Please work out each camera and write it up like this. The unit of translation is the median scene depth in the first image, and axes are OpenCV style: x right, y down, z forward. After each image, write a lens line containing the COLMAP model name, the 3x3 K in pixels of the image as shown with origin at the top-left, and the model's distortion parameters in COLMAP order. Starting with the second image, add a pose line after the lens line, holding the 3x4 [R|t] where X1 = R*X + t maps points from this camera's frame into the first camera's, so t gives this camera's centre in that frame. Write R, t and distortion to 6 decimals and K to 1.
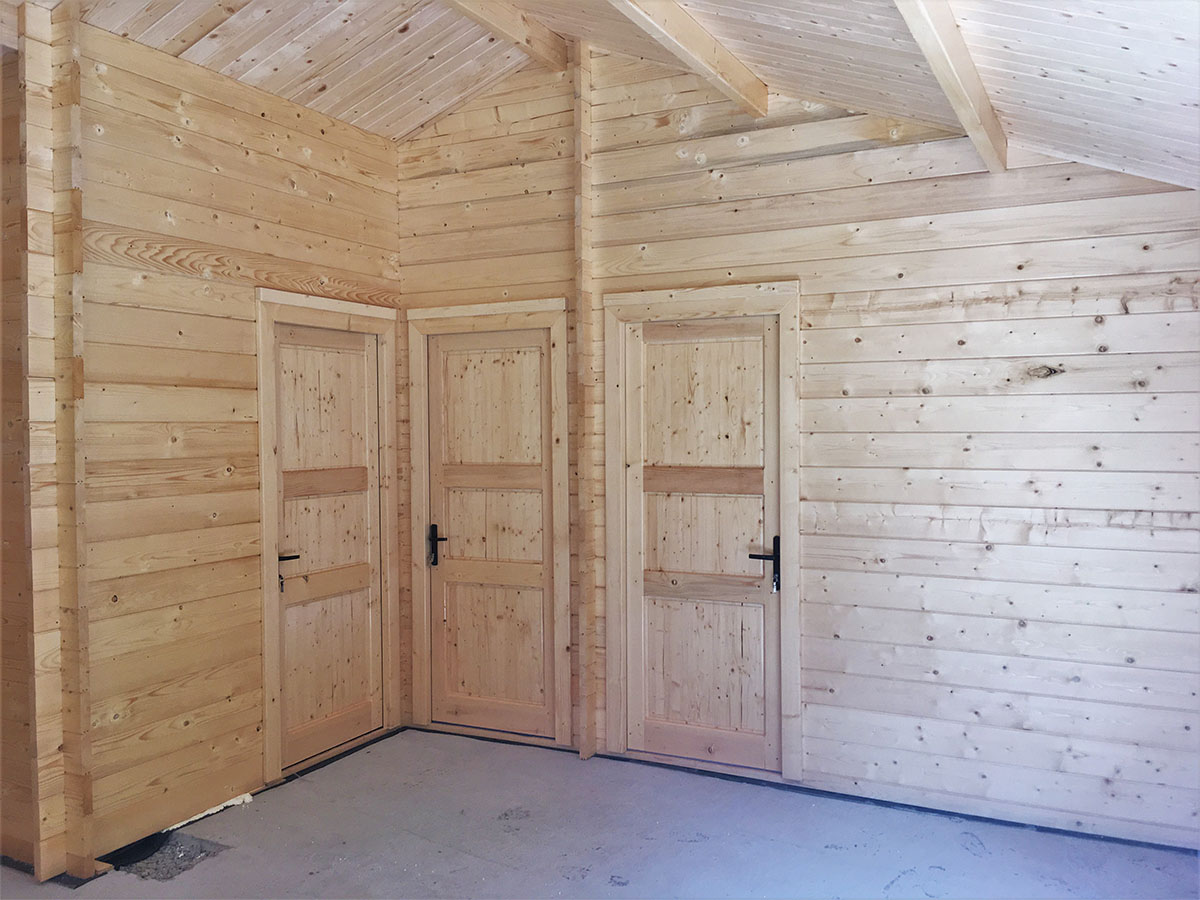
lens RADIAL K [[1037.6, 0, 600.0], [0, 1037.6, 450.0], [0, 0, 1]] dist [0.061430, -0.089835]
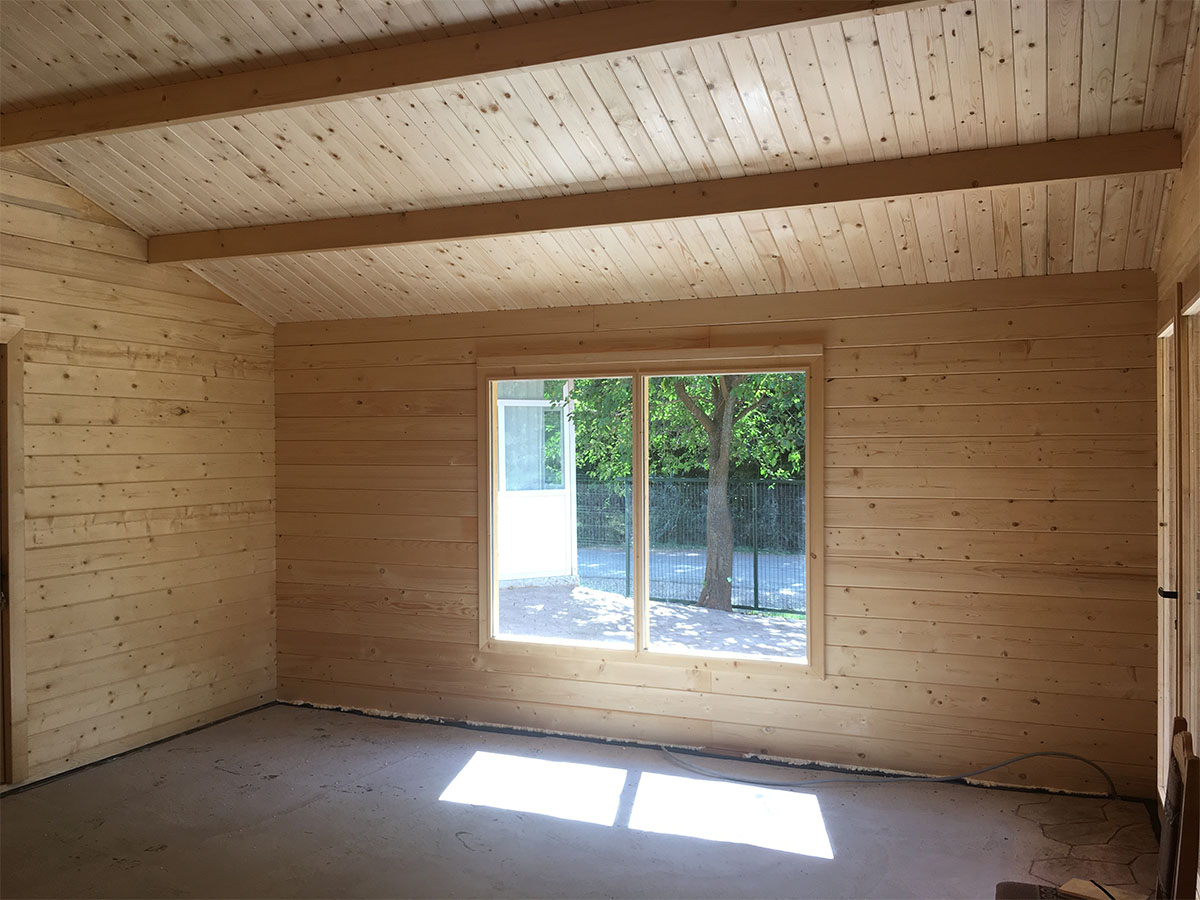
lens RADIAL K [[1037.6, 0, 600.0], [0, 1037.6, 450.0], [0, 0, 1]] dist [0.061430, -0.089835]
pose [[-0.073742, 0.002420, 0.997274, -1.029058], [0.038499, 0.999259, 0.000422, -0.000489], [-0.996534, 0.038425, -0.073780, 0.527625]]
